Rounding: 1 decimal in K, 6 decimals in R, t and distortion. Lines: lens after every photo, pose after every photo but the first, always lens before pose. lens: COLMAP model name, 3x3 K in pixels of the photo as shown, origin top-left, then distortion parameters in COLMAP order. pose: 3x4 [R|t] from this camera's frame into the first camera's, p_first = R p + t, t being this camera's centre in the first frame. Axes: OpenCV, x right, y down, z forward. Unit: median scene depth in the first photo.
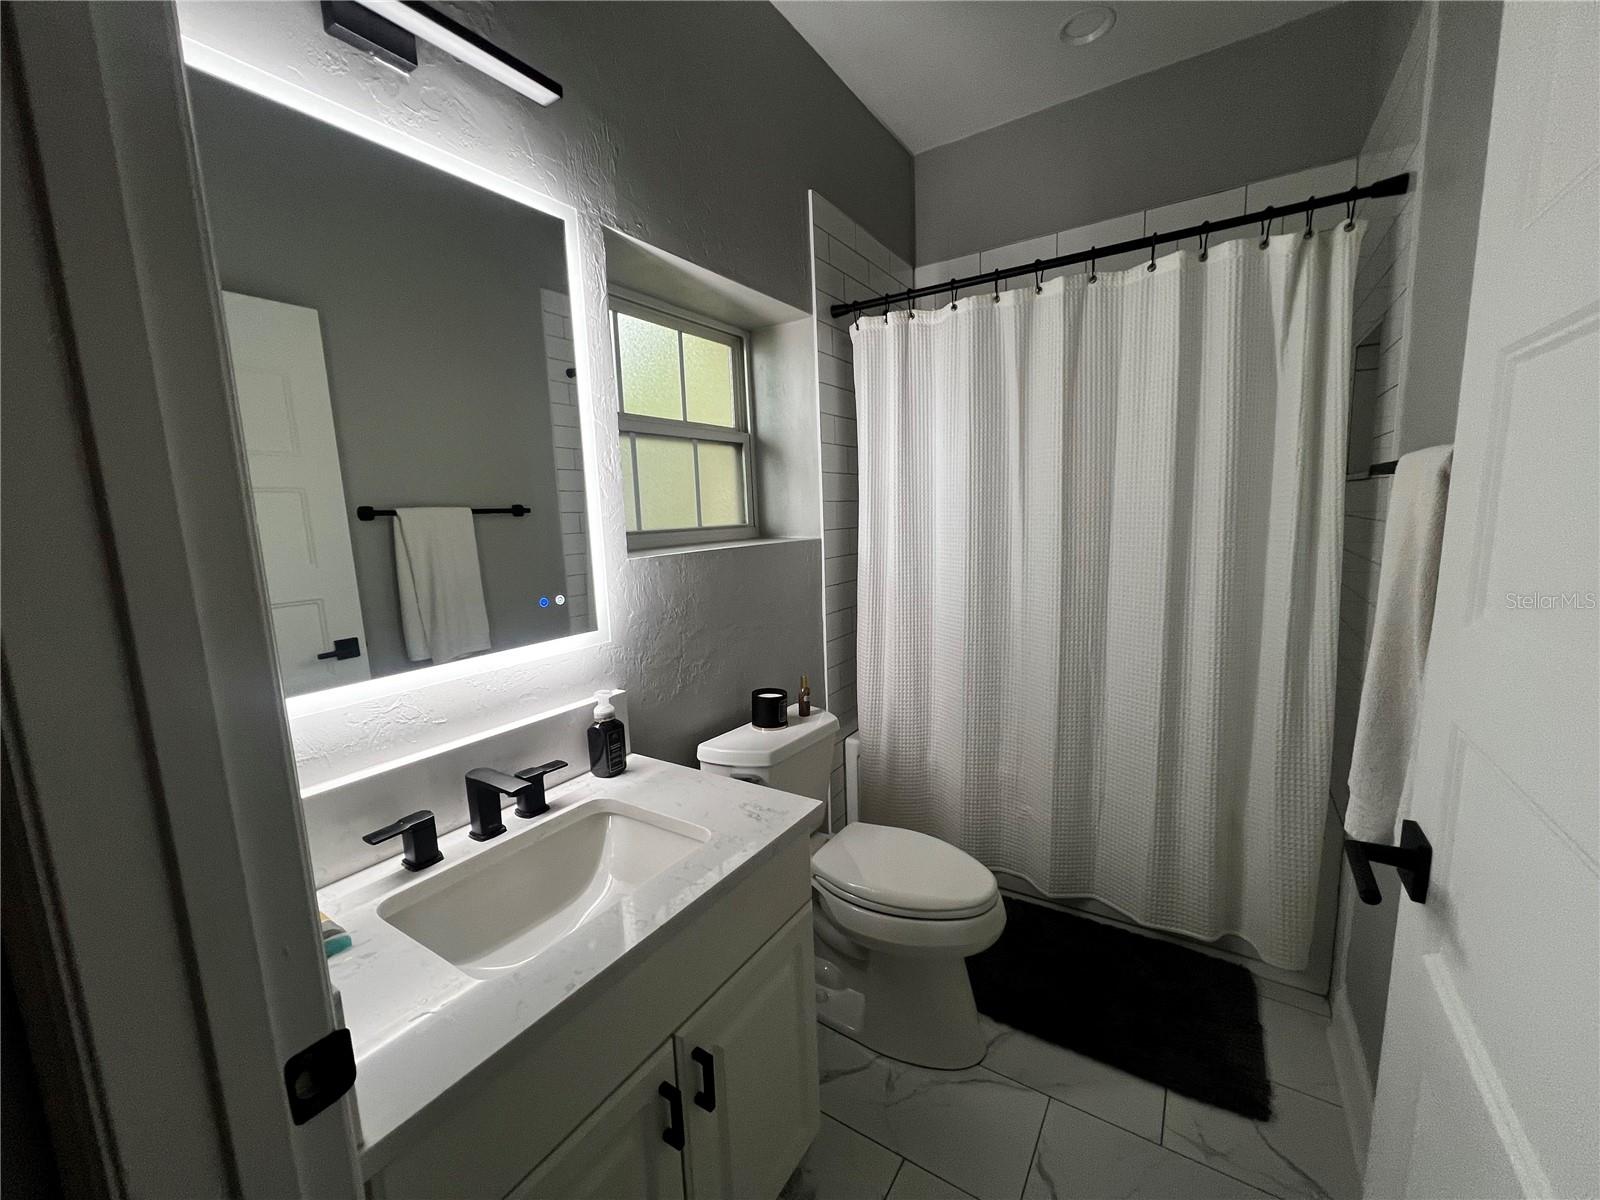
lens RADIAL K [[640.4, 0, 798.9], [0, 640.4, 601.3], [0, 0, 1]] dist [-0.001485, 0.000323]
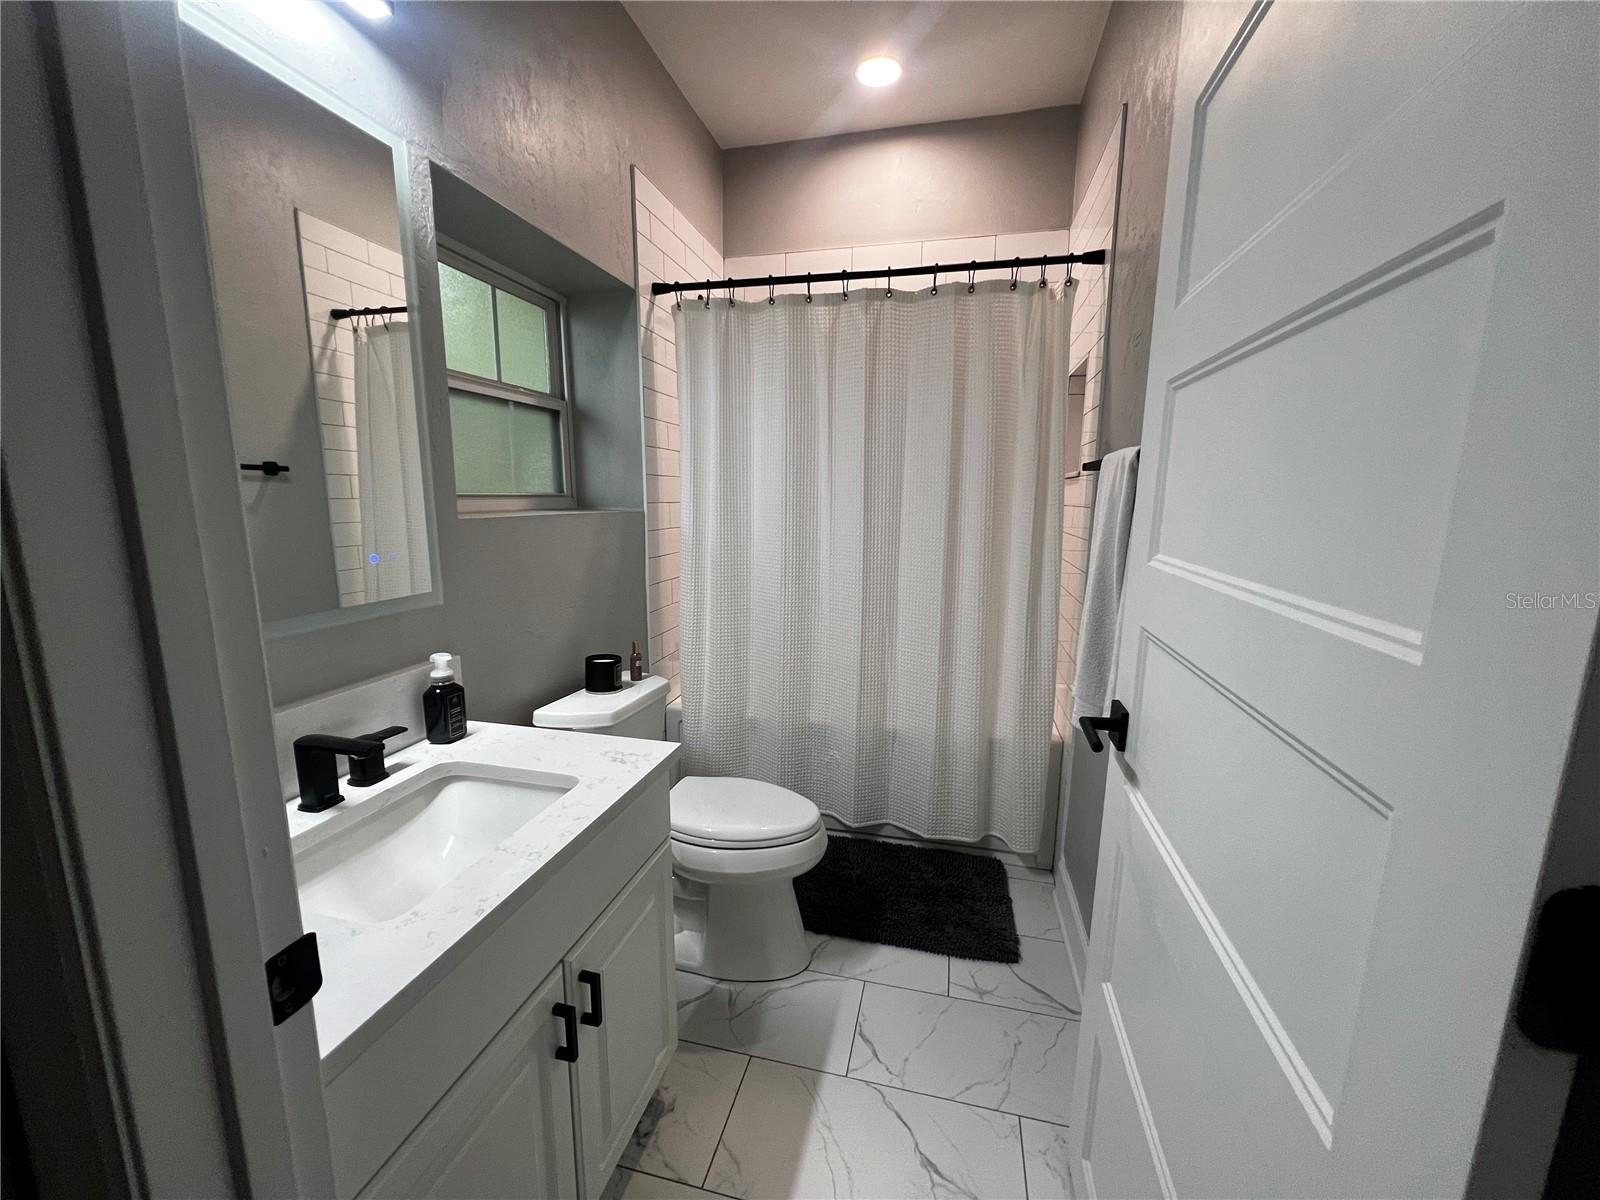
lens RADIAL K [[638.9, 0, 798.2], [0, 638.9, 599.6], [0, 0, 1]] dist [-0.001106, 0.000187]
pose [[0.944241, -0.010017, 0.329102, -0.109888], [0.004913, 0.999854, 0.016338, 0.044300], [-0.329218, -0.013810, 0.944153, -0.072630]]
